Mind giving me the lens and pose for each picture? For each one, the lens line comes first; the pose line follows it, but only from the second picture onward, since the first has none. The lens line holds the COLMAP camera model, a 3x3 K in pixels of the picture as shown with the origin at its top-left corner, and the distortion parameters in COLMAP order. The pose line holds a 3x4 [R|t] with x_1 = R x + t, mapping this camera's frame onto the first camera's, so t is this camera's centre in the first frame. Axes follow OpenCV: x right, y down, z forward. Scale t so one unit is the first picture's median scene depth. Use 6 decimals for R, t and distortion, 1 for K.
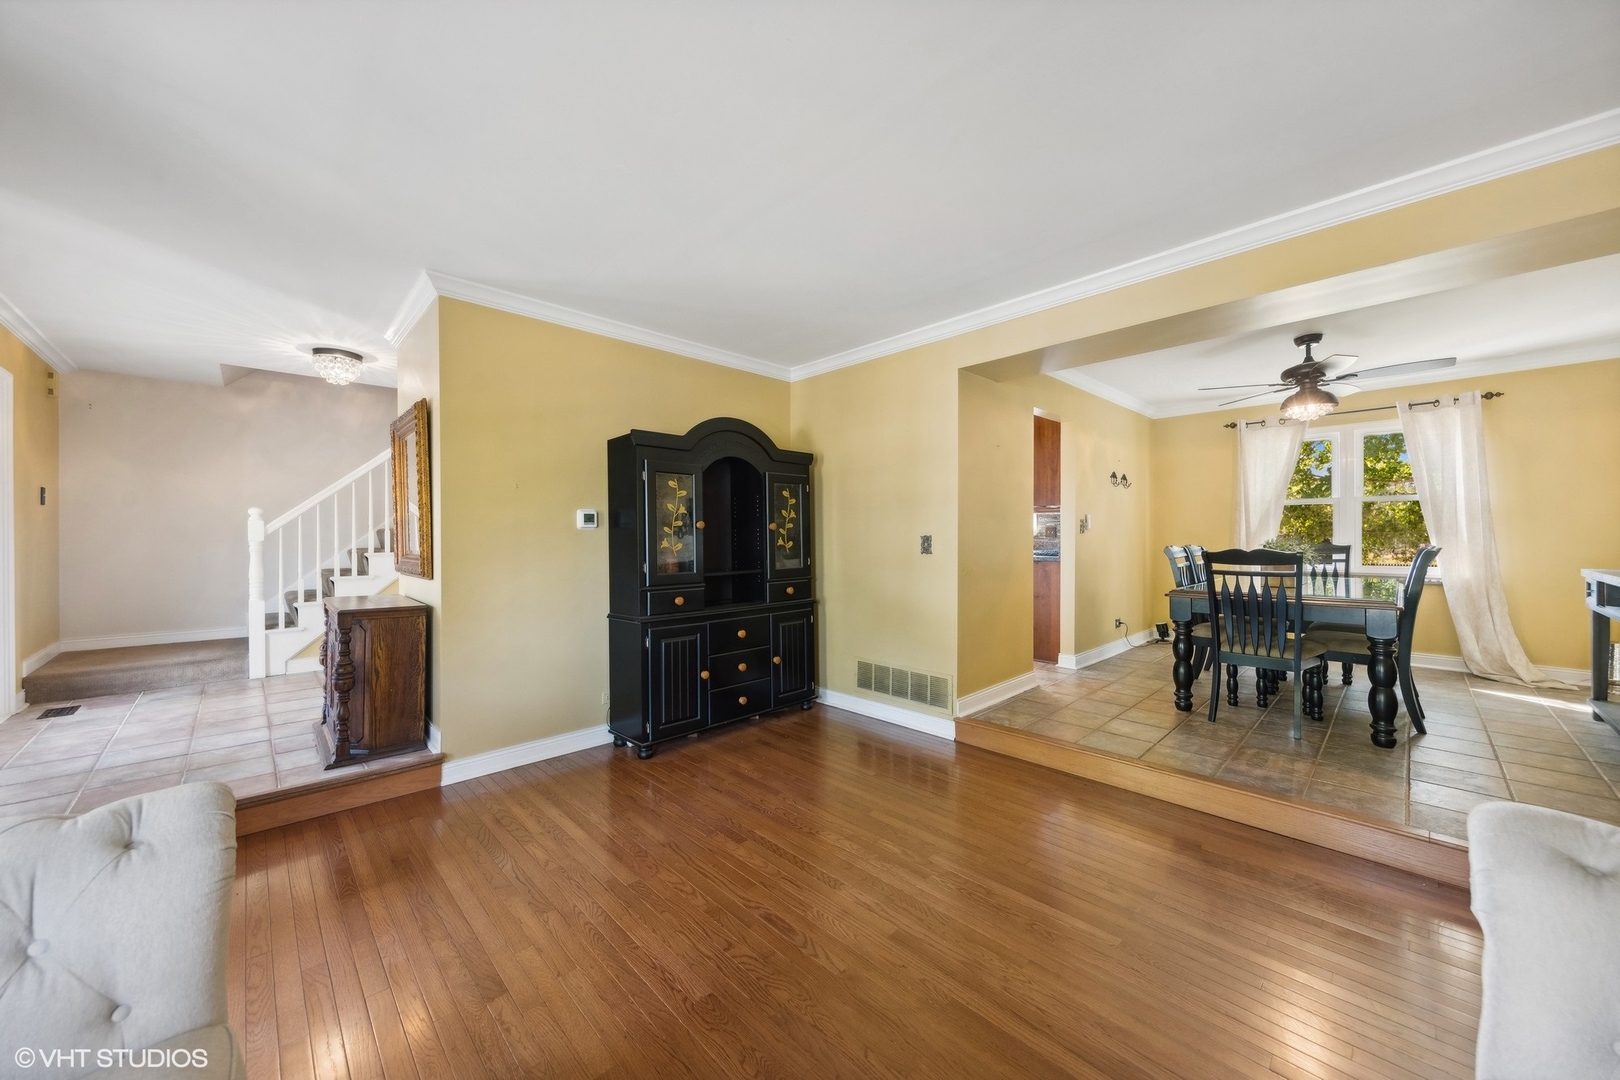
lens RADIAL K [[579.7, 0, 815.6], [0, 579.7, 540.3], [0, 0, 1]] dist [0.004769, -0.000195]
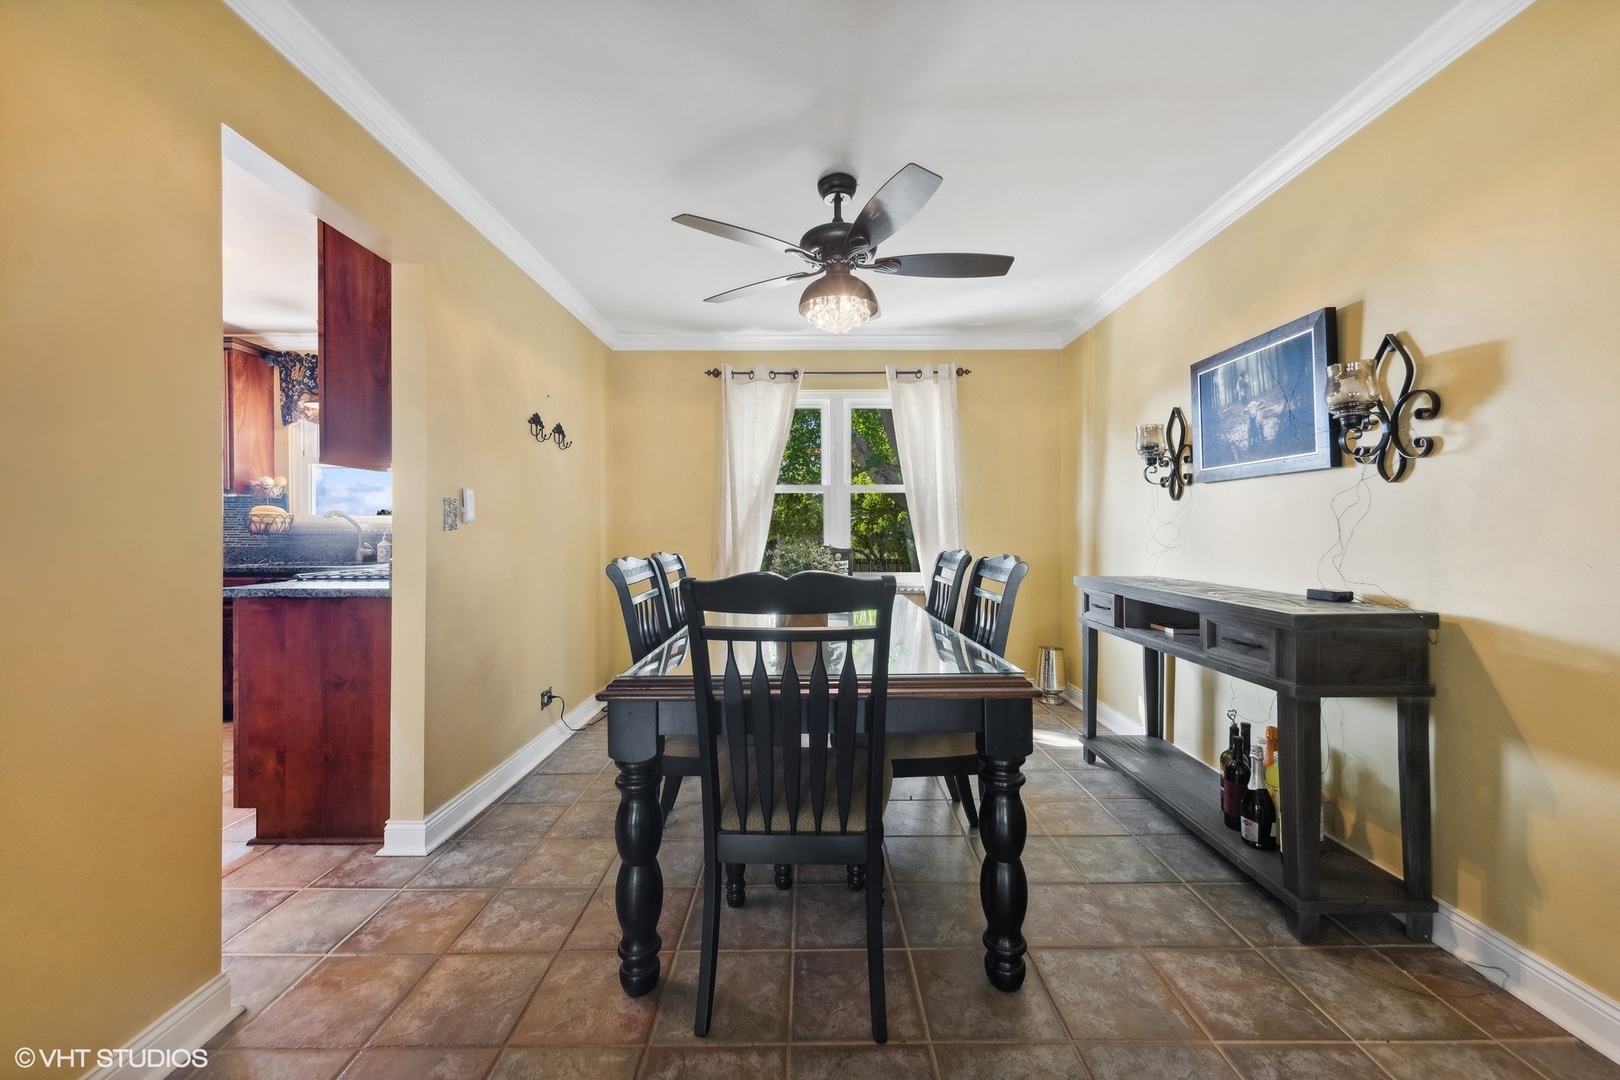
lens RADIAL K [[632.4, 0, 809.9], [0, 632.4, 534.2], [0, 0, 1]] dist [0.004337, -0.000386]
pose [[0.700907, 0.001212, 0.713252, 0.387888], [0.004039, 0.999976, -0.005668, -0.005657], [-0.713241, 0.006854, 0.700885, 0.586492]]
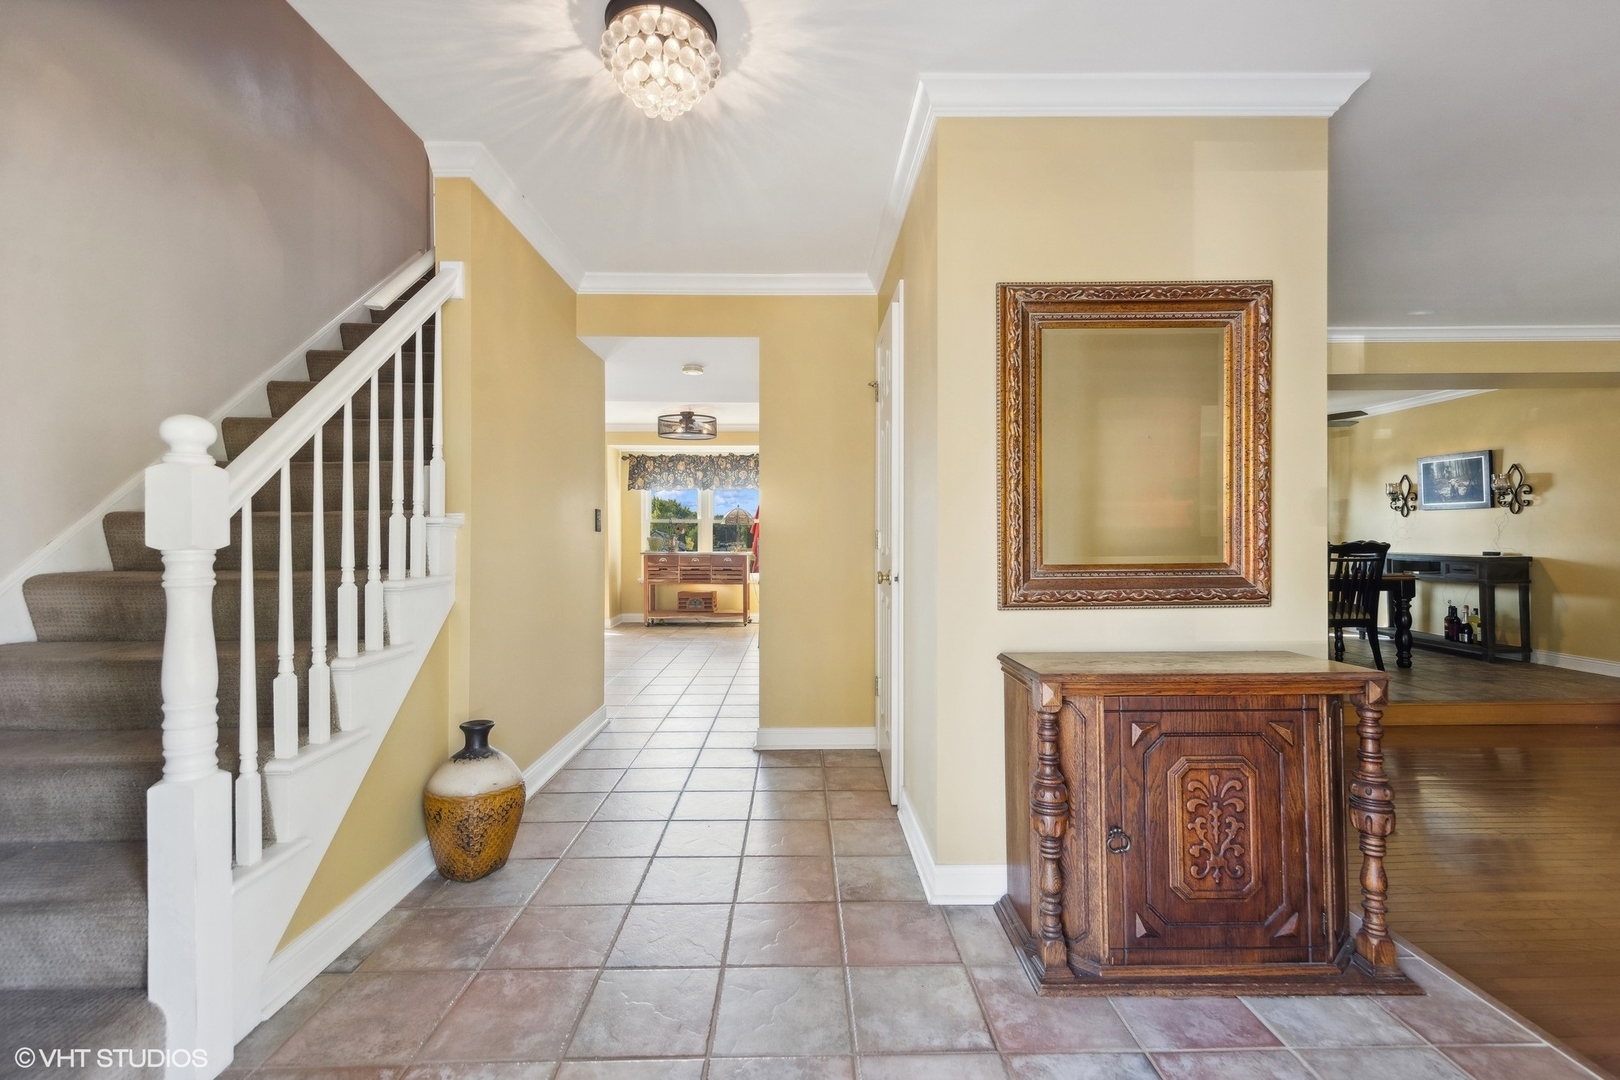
lens RADIAL K [[688.4, 0, 824.8], [0, 688.4, 536.6], [0, 0, 1]] dist [0.009931, -0.000037]
pose [[0.683905, -0.002334, 0.729567, -1.135667], [0.008991, 0.999946, -0.005230, -0.001466], [-0.729516, 0.010136, 0.683889, 0.671877]]
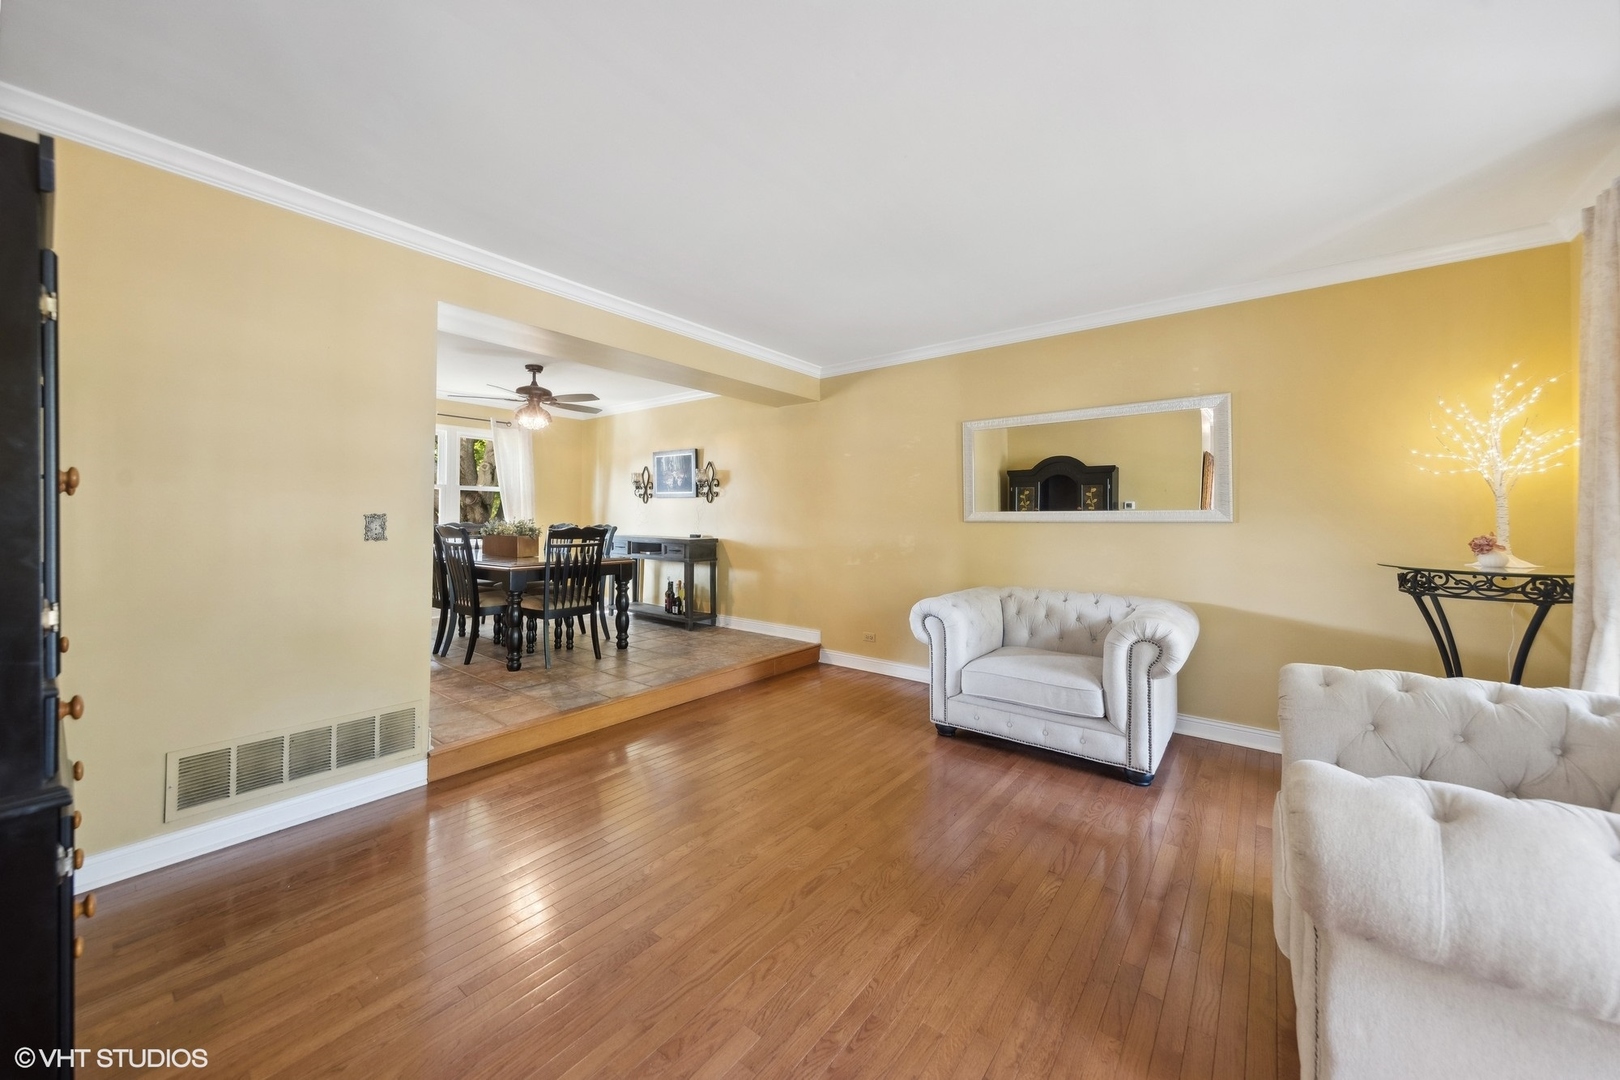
lens RADIAL K [[579.7, 0, 804.3], [0, 579.7, 510.8], [0, 0, 1]] dist [0.004769, -0.000195]
pose [[-0.122720, 0.013705, 0.992347, -0.533255], [-0.002577, 0.999897, -0.014128, -0.003756], [-0.992438, -0.004291, -0.122672, 0.547138]]
